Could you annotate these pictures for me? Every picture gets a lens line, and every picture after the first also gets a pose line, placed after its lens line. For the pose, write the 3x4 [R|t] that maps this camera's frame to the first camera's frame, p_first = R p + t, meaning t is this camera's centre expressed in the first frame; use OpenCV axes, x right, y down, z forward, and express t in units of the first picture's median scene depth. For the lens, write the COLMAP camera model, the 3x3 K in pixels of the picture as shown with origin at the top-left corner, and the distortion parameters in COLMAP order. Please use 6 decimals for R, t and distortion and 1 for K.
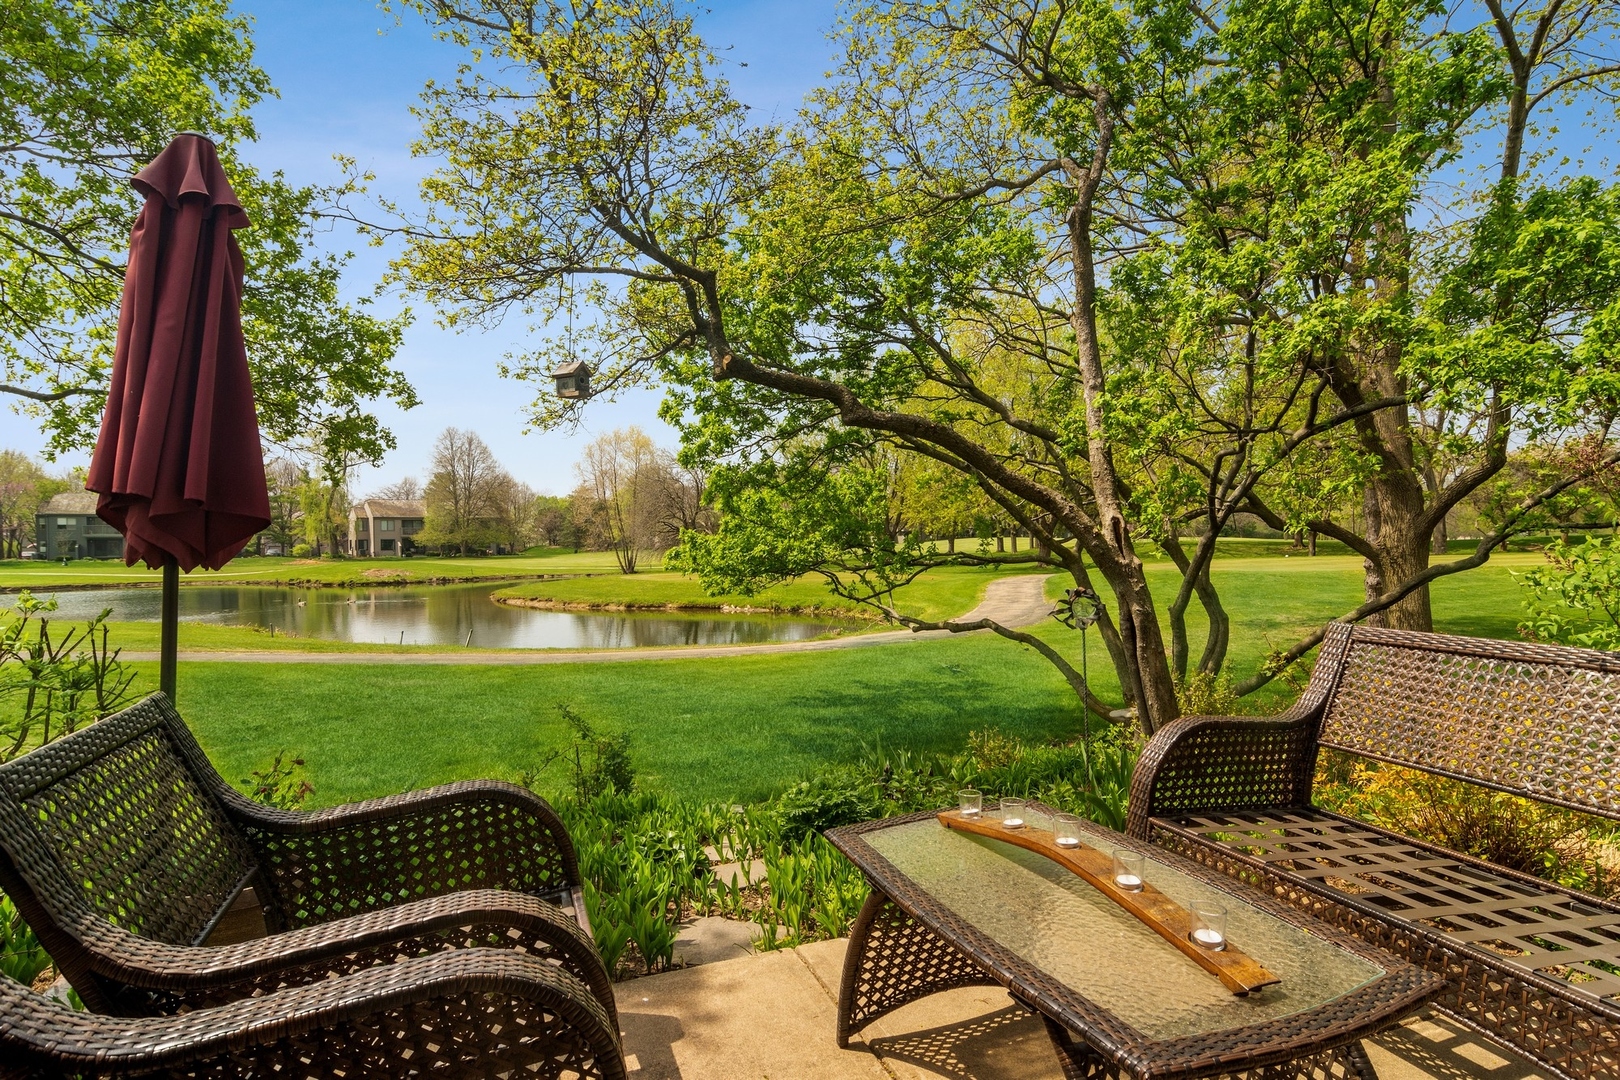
lens RADIAL K [[829.2, 0, 810.0], [0, 829.2, 540.0], [0, 0, 1]] dist [0.000373, -0.000318]
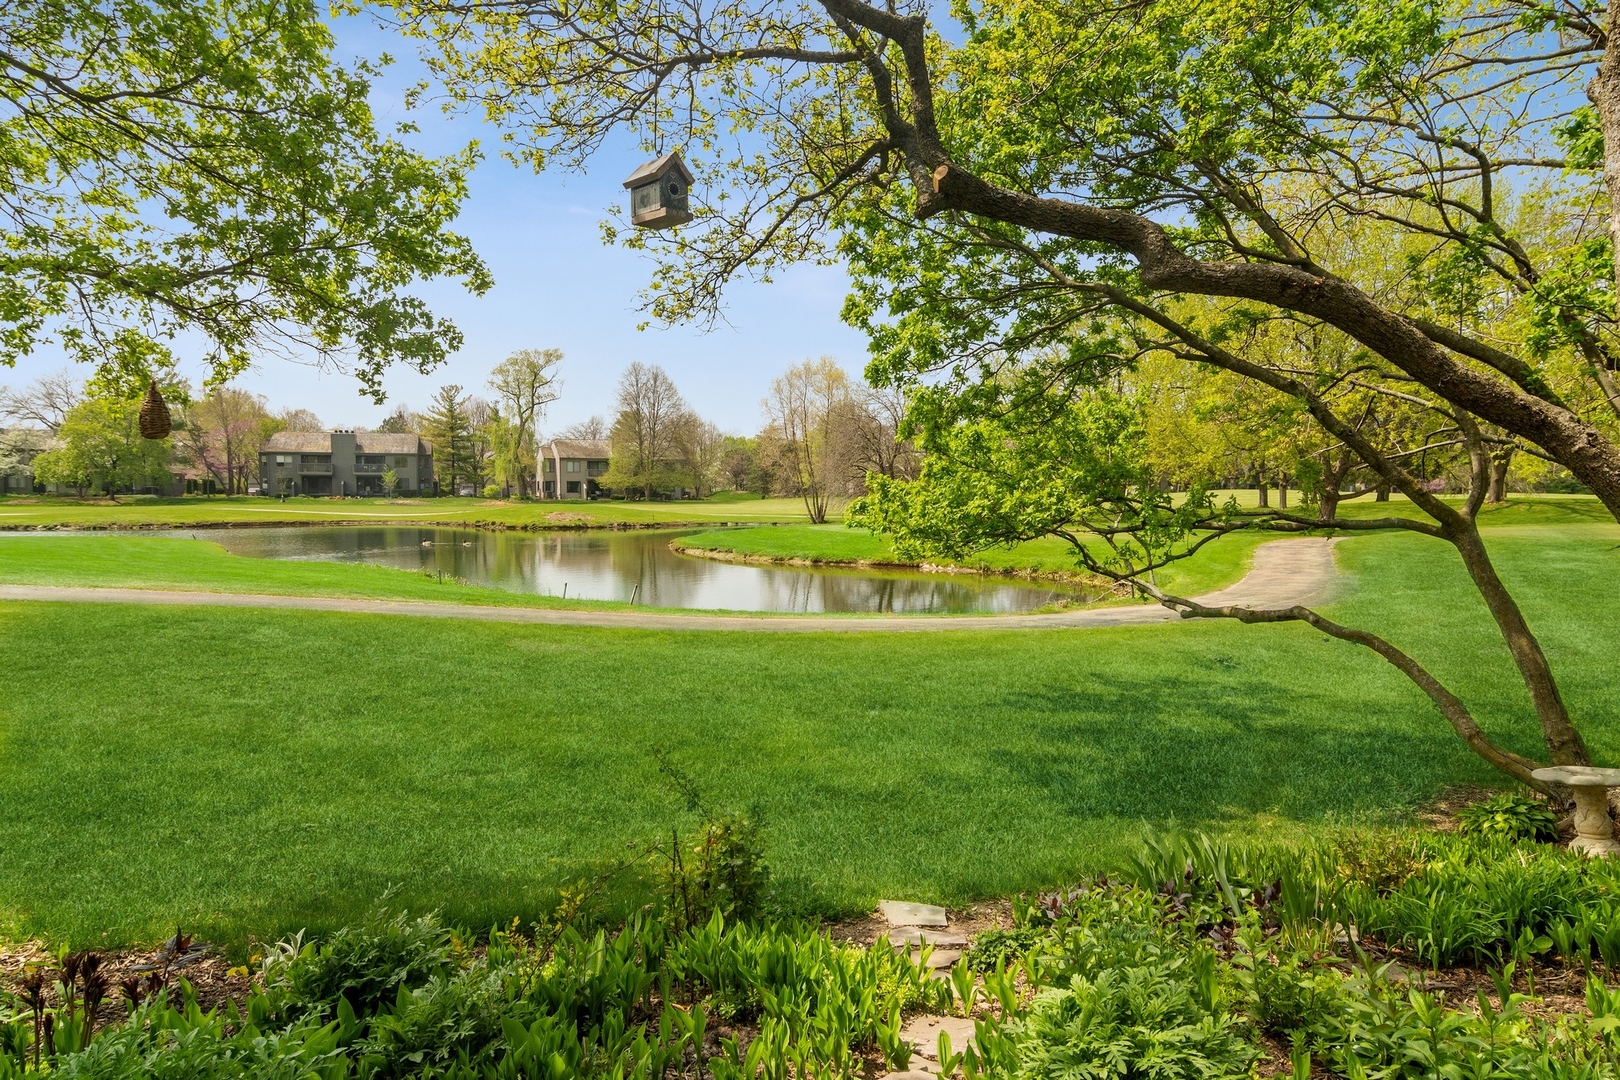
lens RADIAL K [[905.1, 0, 810.0], [0, 905.1, 540.0], [0, 0, 1]] dist [0.003148, 0.000556]
pose [[0.973564, 0.029139, -0.226546, -0.018145], [-0.015912, 0.998072, 0.059997, -0.000215], [0.227858, -0.054807, 0.972151, 0.167460]]
